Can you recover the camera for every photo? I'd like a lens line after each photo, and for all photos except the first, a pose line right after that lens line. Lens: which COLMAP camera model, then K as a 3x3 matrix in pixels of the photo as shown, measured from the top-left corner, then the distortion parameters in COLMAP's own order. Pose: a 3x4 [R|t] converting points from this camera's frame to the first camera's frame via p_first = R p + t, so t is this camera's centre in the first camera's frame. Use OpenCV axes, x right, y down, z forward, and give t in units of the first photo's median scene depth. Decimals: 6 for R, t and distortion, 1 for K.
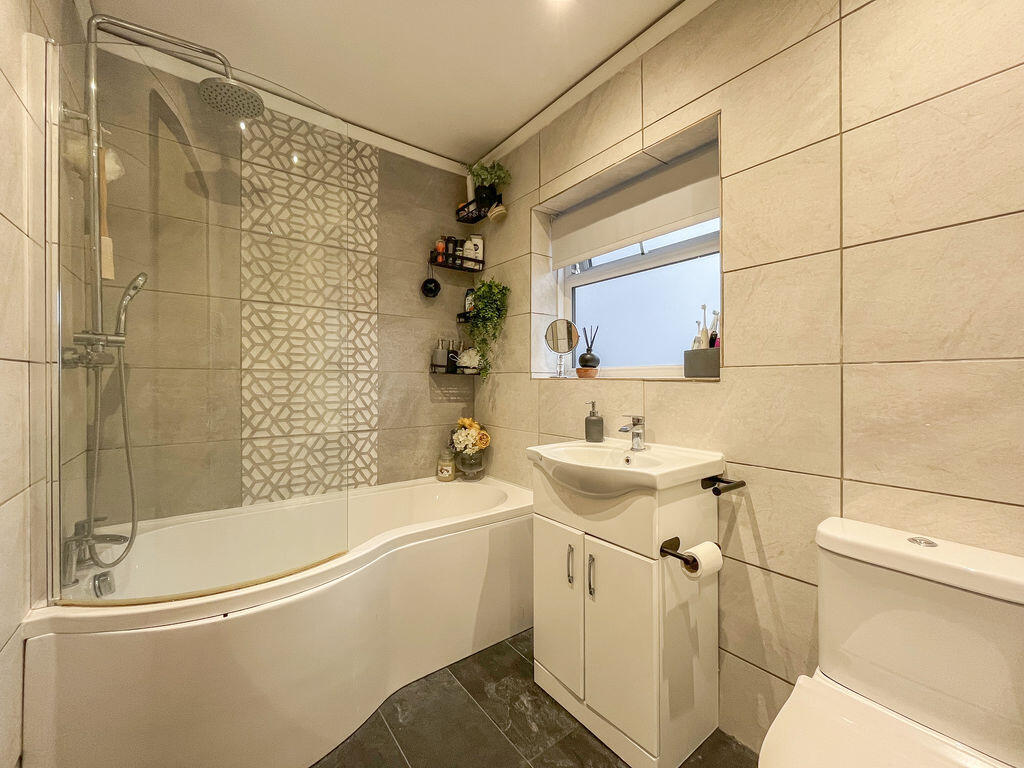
lens RADIAL K [[414.5, 0, 511.7], [0, 414.5, 382.1], [0, 0, 1]] dist [-0.001881, -0.000213]
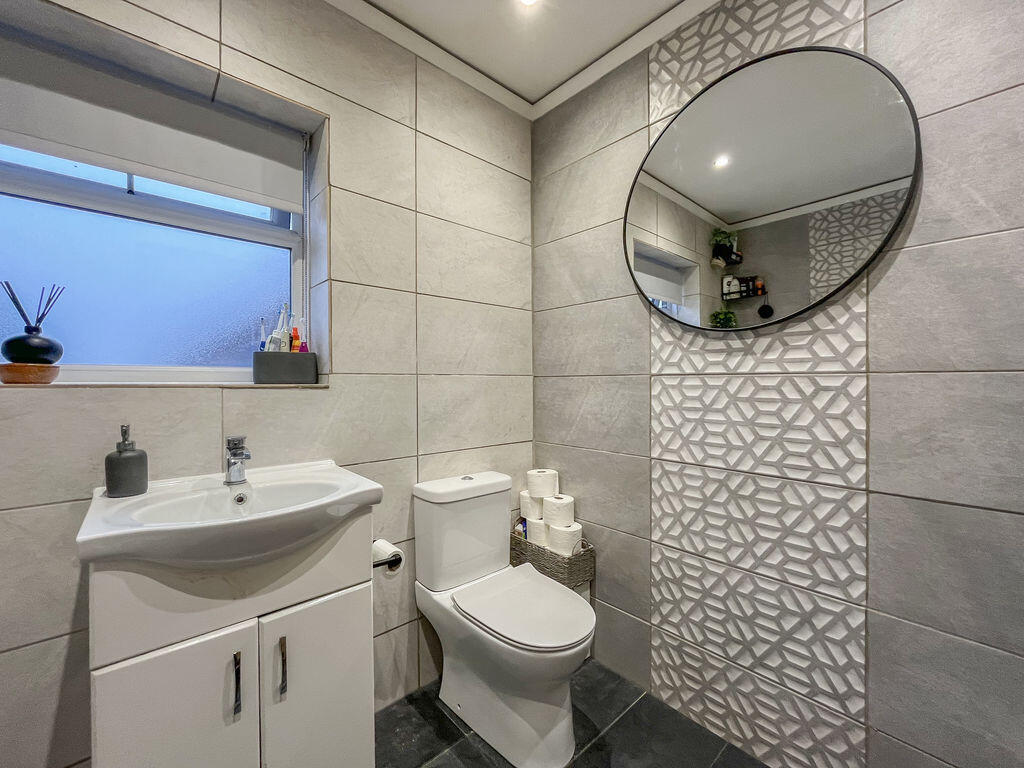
lens RADIAL K [[414.5, 0, 511.5], [0, 414.5, 381.2], [0, 0, 1]] dist [-0.001881, -0.000213]
pose [[-0.072059, 0.005389, 0.997386, -0.471431], [0.007941, 0.999957, -0.004829, -0.008728], [-0.997369, 0.007572, -0.072099, 0.581650]]
